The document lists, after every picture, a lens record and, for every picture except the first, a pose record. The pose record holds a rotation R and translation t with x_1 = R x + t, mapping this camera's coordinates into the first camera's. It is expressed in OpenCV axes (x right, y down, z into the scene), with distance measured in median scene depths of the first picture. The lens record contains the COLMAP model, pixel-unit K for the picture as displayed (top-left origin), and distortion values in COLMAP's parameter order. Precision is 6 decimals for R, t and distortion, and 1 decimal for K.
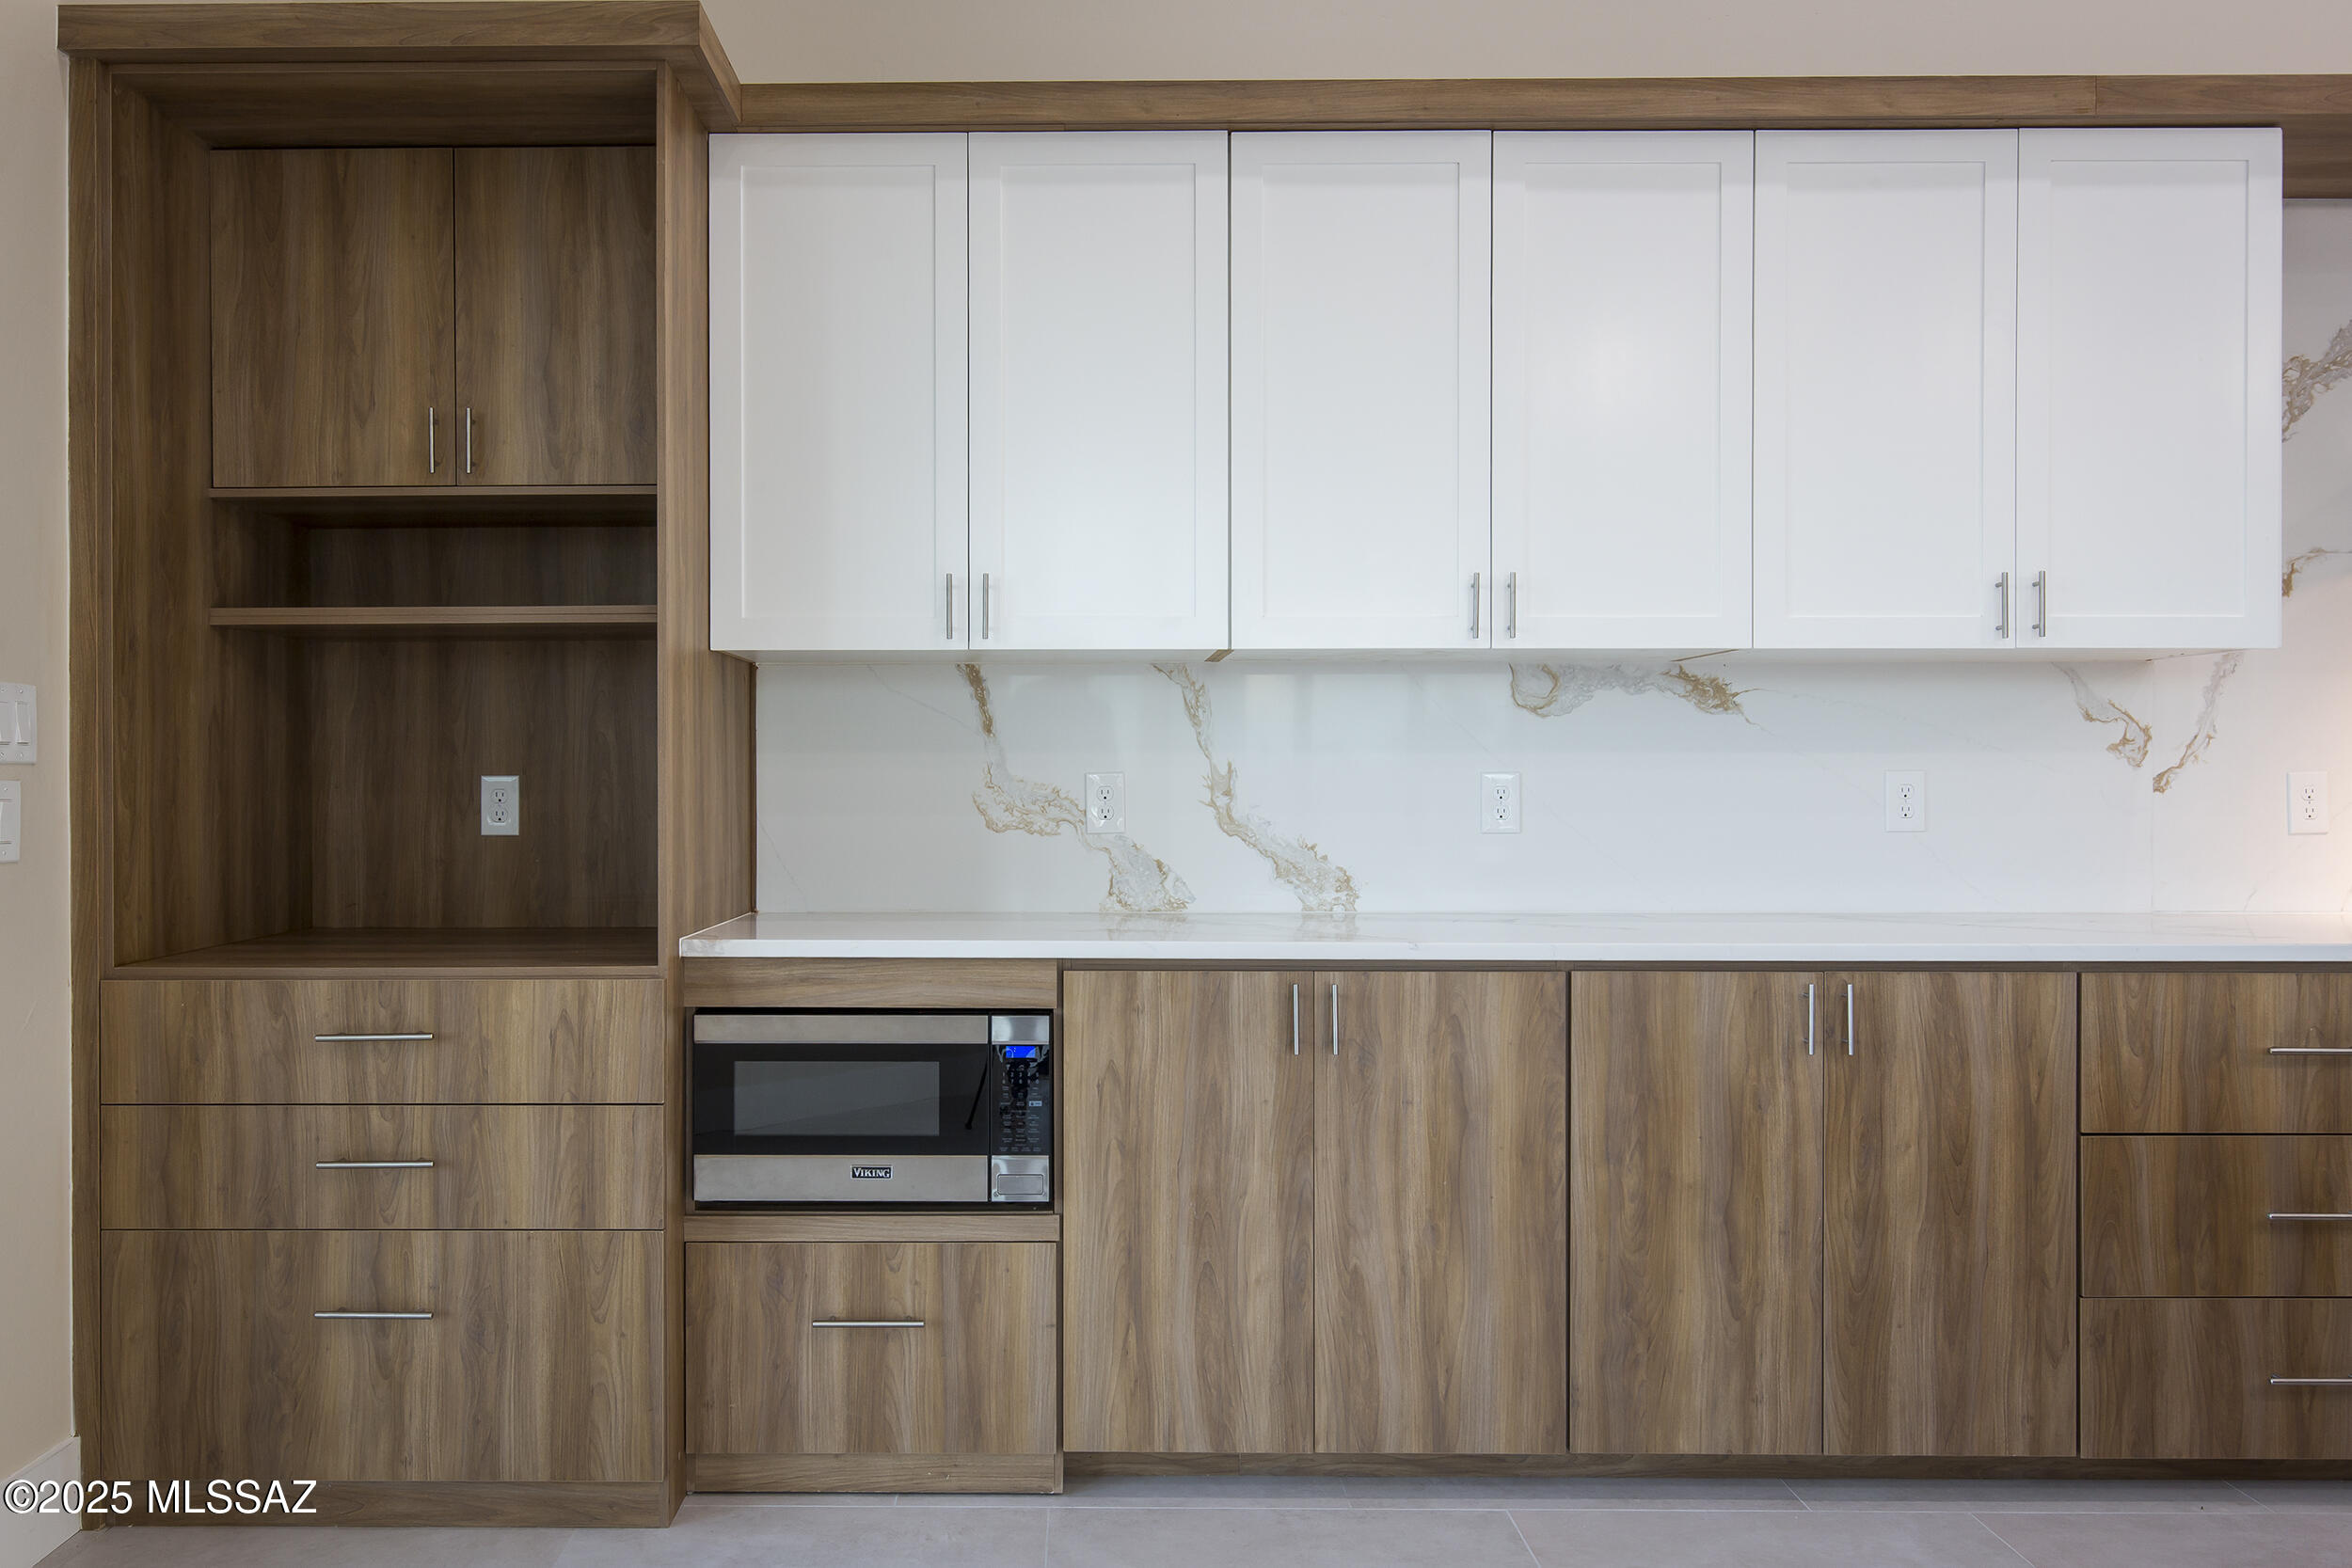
lens RADIAL K [[1747.8, 0, 1083.4], [0, 1747.8, 769.3], [0, 0, 1]] dist [0.033421, -0.036515]
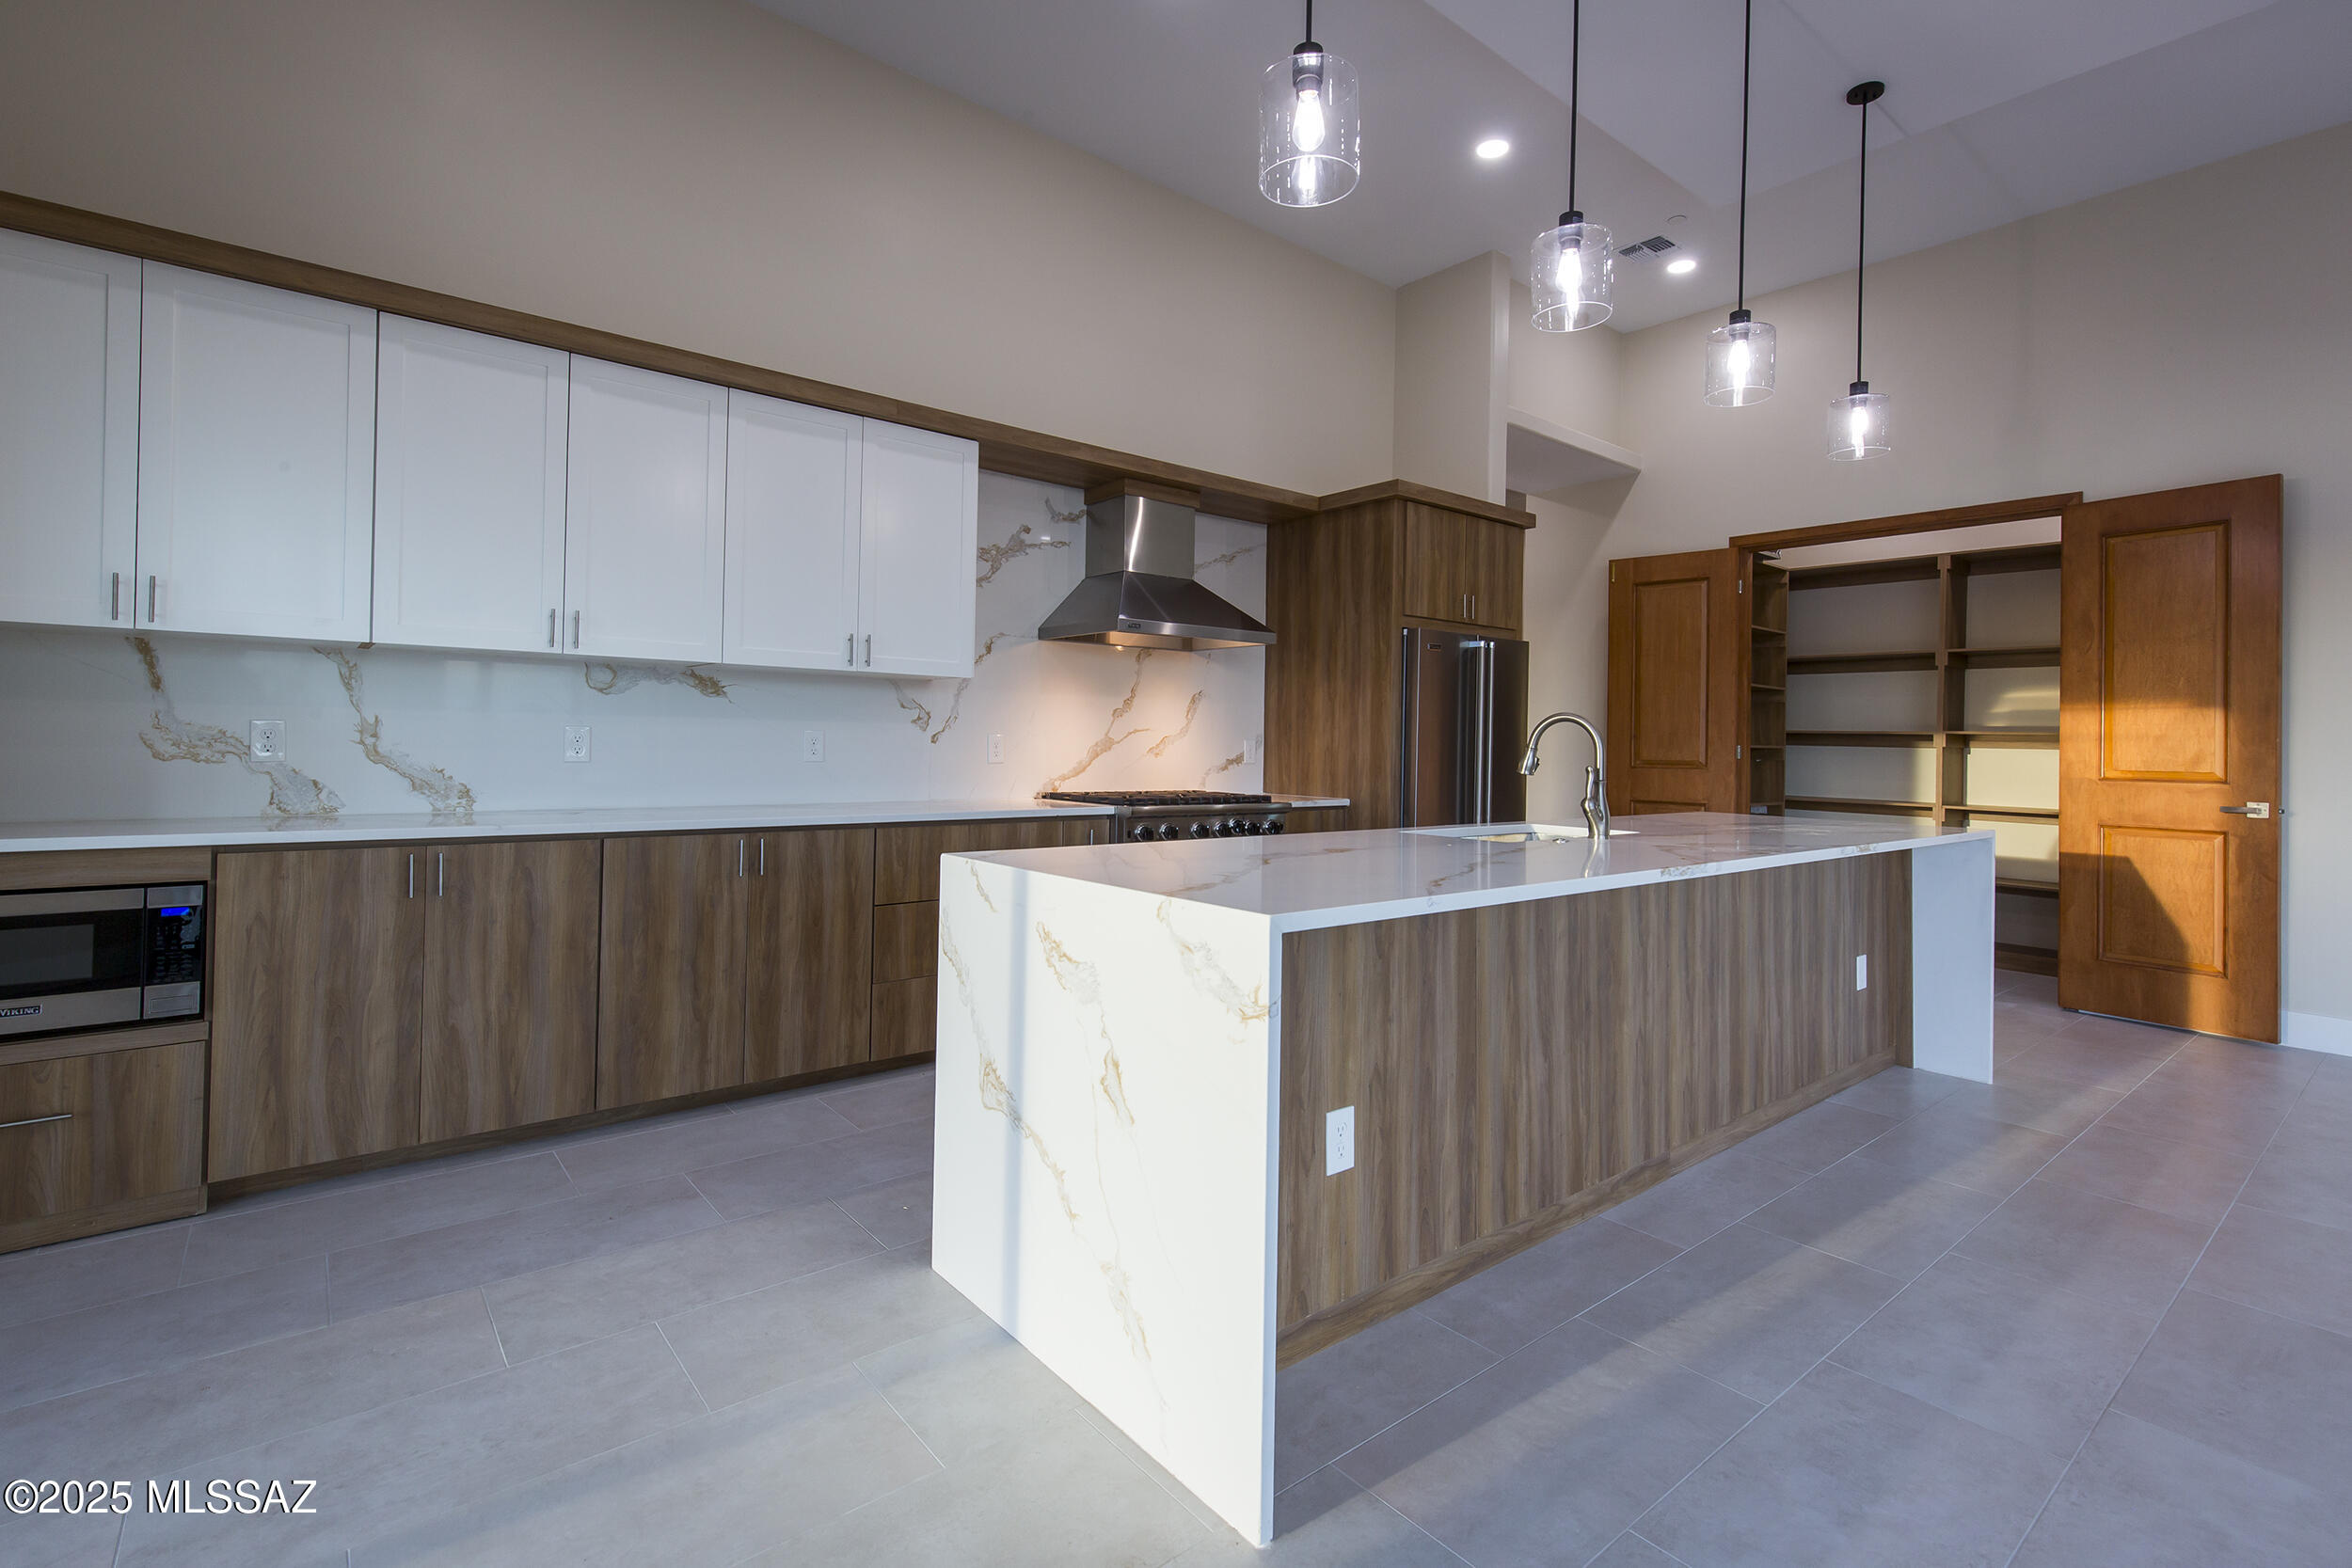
lens RADIAL K [[1060.1, 0, 1160.7], [0, 1060.1, 729.8], [0, 0, 1]] dist [0.013221, -0.001379]
pose [[0.773076, 0.021440, 0.633951, 0.027203], [-0.021674, 0.999738, -0.007380, 0.000715], [-0.633943, -0.008035, 0.773338, -0.184486]]
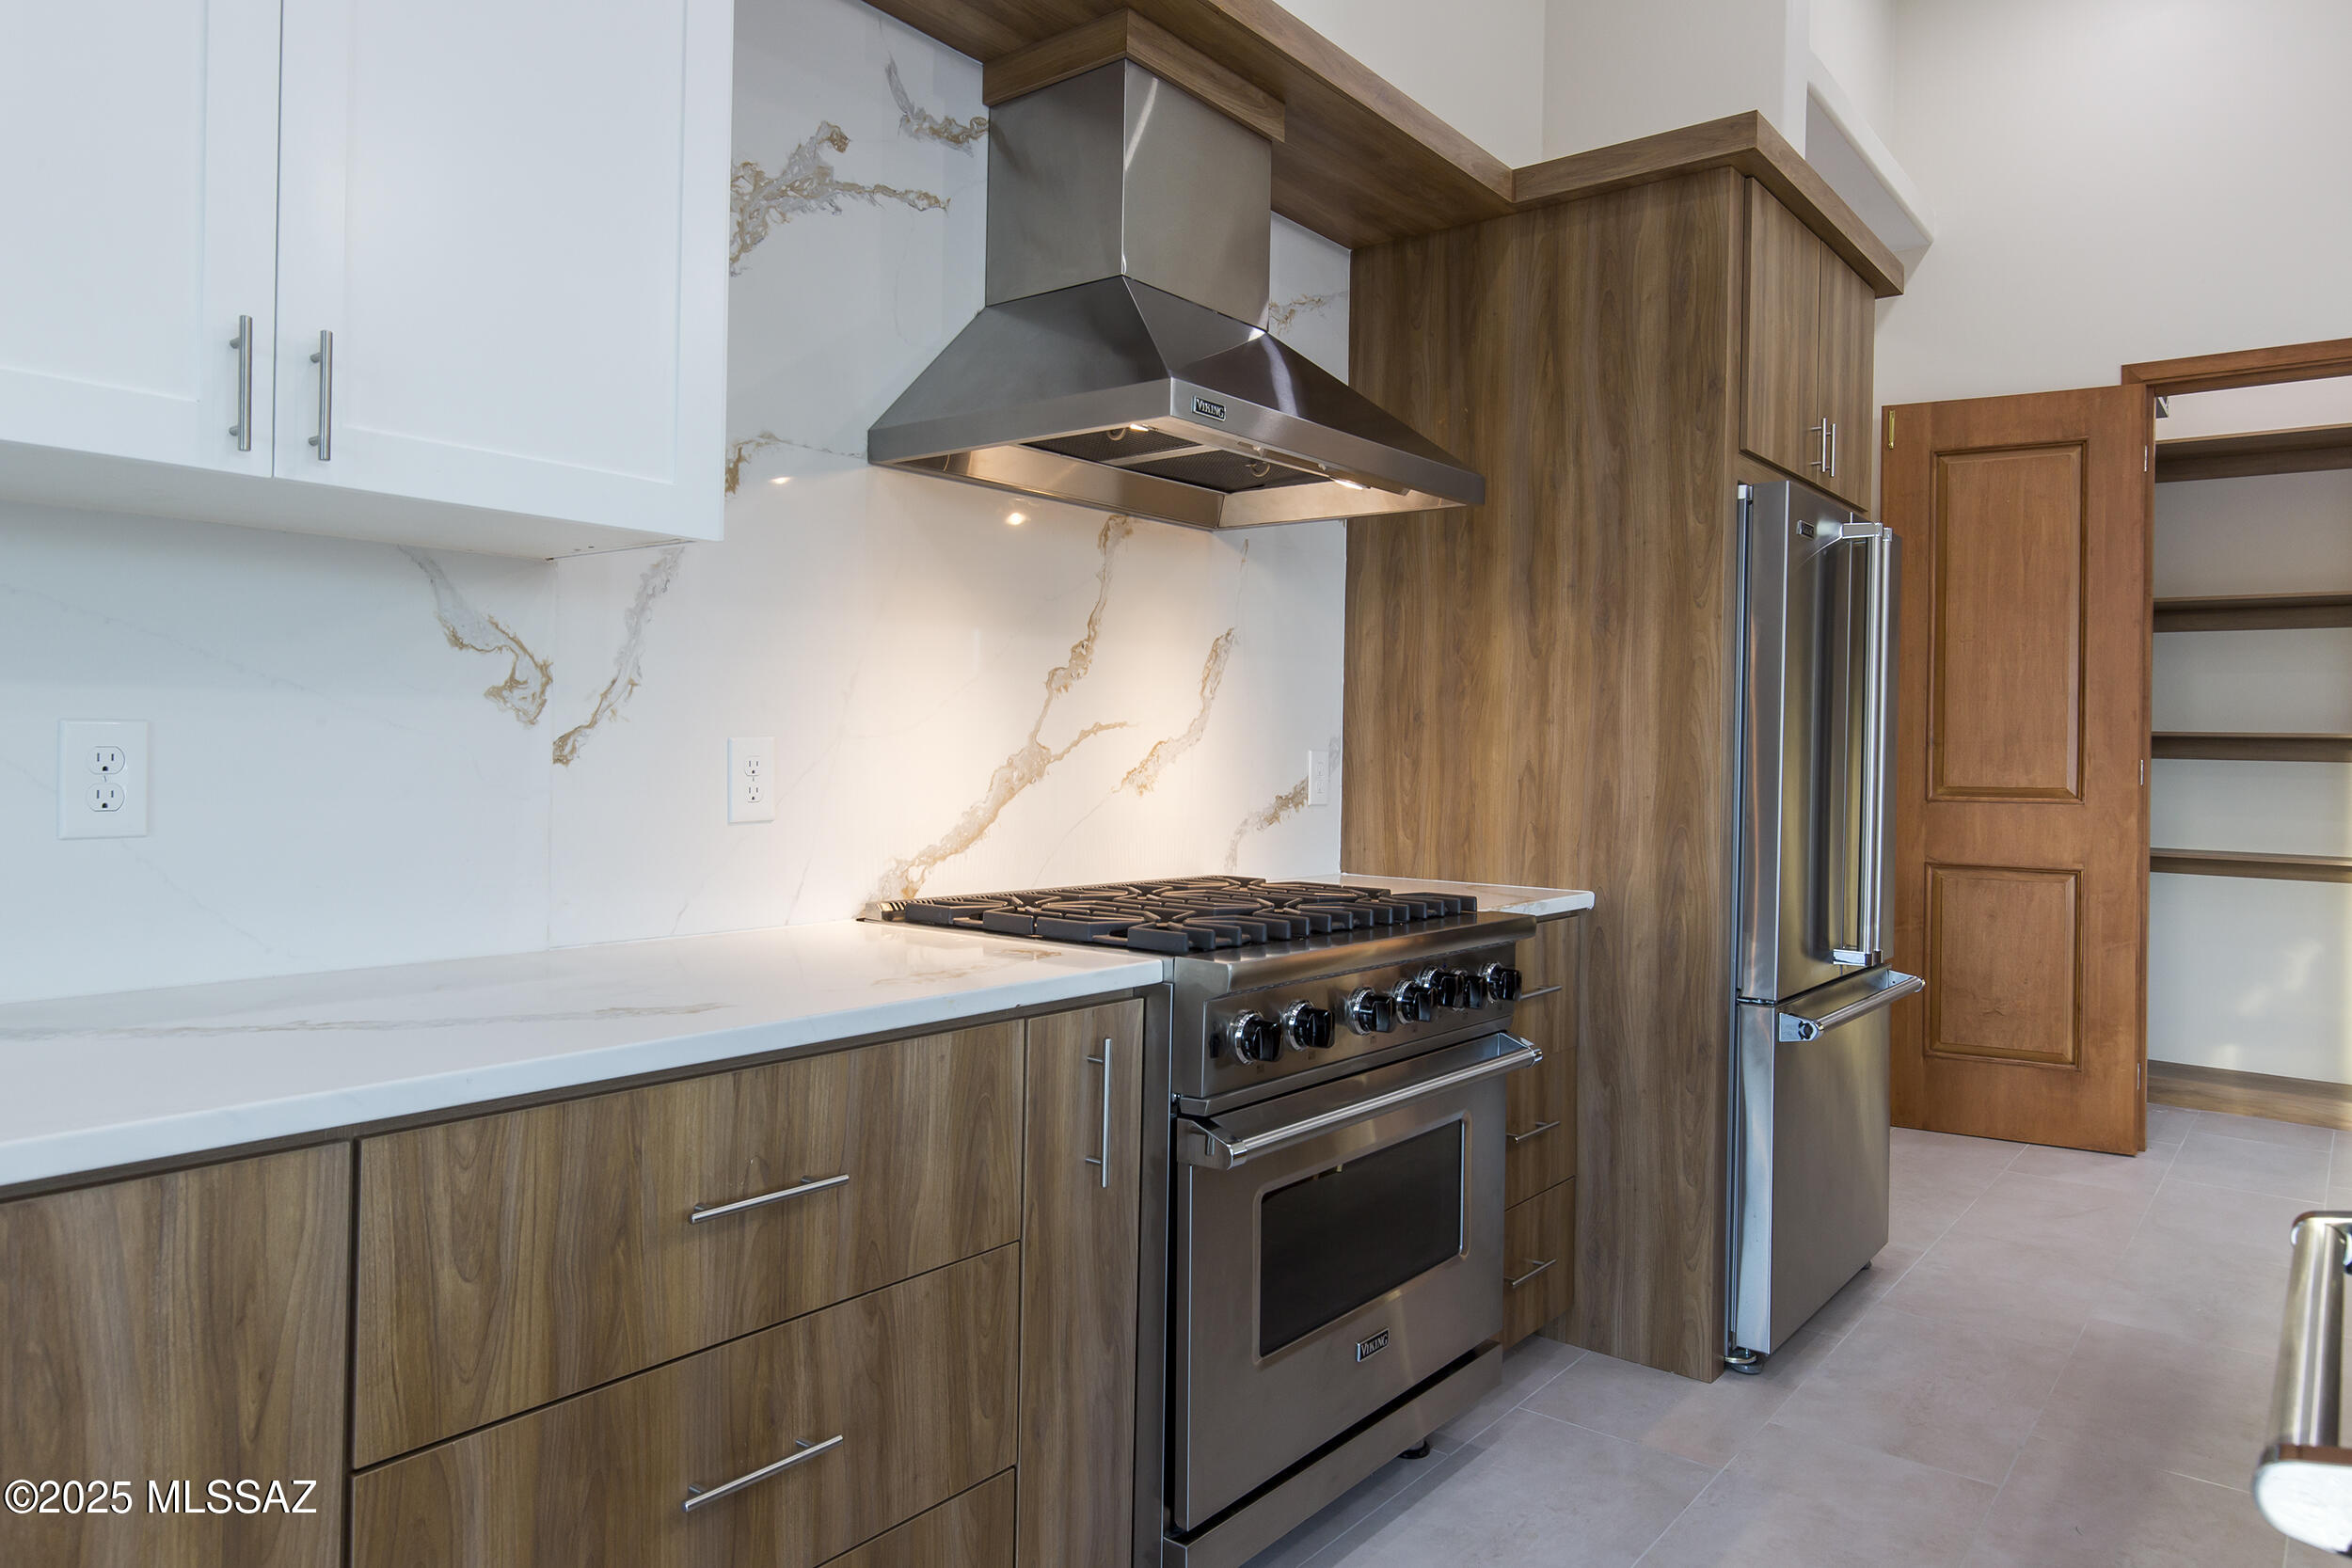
lens RADIAL K [[1511.8, 0, 1164.3], [0, 1511.8, 752.5], [0, 0, 1]] dist [-0.003271, 0.004965]
pose [[0.613112, 0.011593, 0.789911, 0.372041], [-0.021378, 0.999770, 0.001921, 0.003830], [-0.789707, -0.018065, 0.613218, 0.571602]]
